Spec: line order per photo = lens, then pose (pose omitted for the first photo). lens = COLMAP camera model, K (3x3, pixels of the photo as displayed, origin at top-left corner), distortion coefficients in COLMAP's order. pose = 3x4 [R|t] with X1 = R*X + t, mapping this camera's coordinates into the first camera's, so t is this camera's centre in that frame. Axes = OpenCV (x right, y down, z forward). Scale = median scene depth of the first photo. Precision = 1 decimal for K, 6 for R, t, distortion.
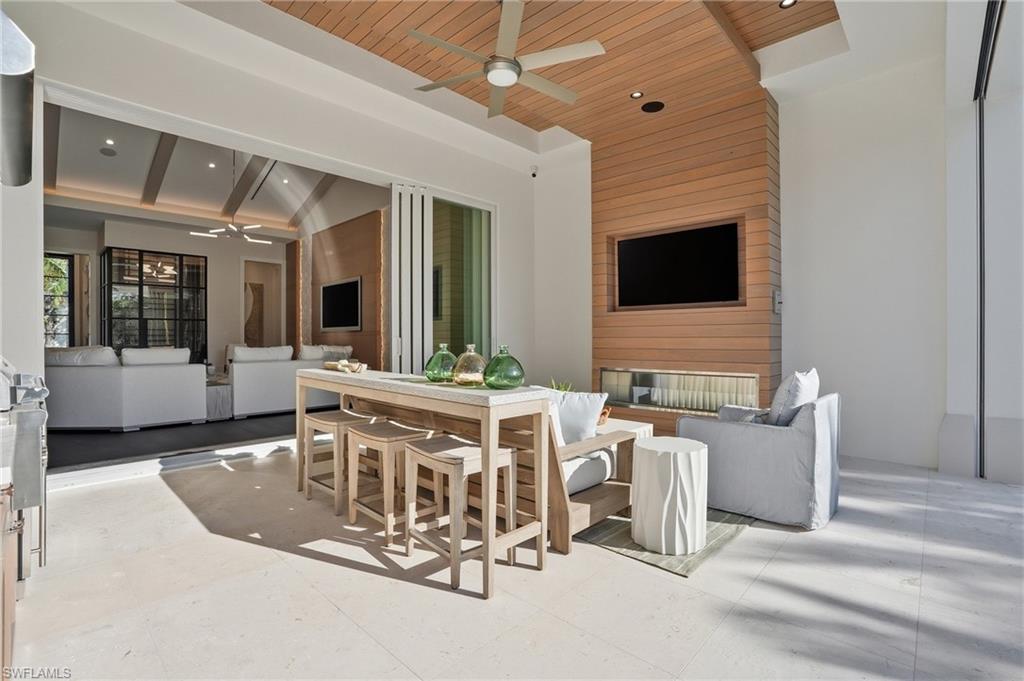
lens RADIAL K [[471.7, 0, 514.0], [0, 471.7, 342.1], [0, 0, 1]] dist [-0.054014, 0.015967]
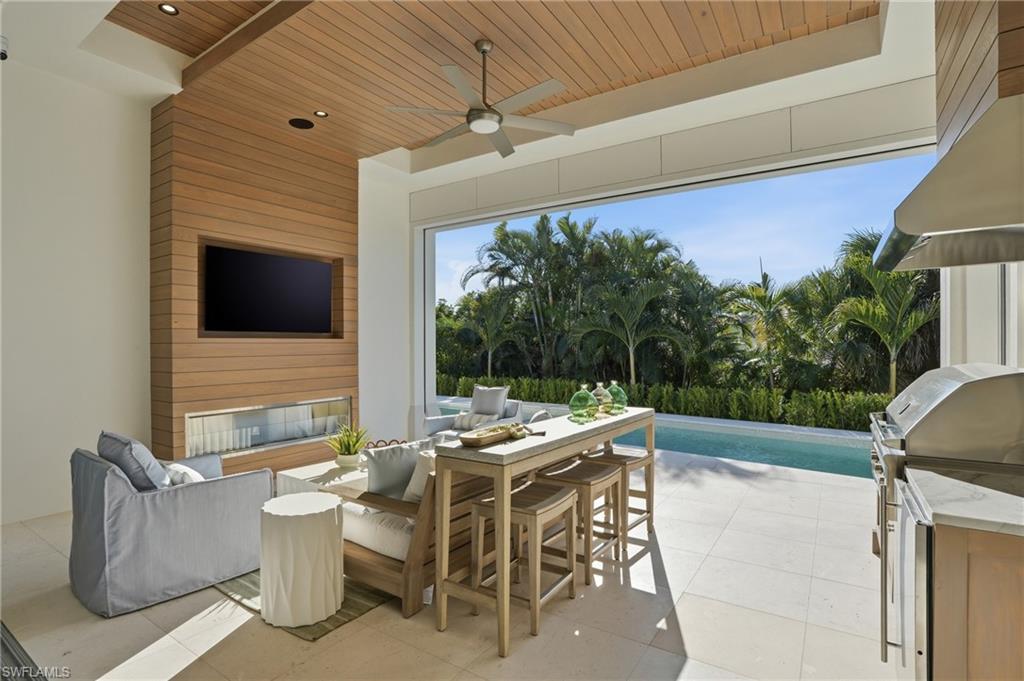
lens RADIAL K [[495.2, 0, 512.4], [0, 495.2, 340.1], [0, 0, 1]] dist [-0.000619, -0.000116]
pose [[-0.149041, 0.004286, 0.988822, -1.376322], [0.015717, 0.999875, -0.001965, -0.111321], [-0.988706, 0.015249, -0.149090, 1.345373]]
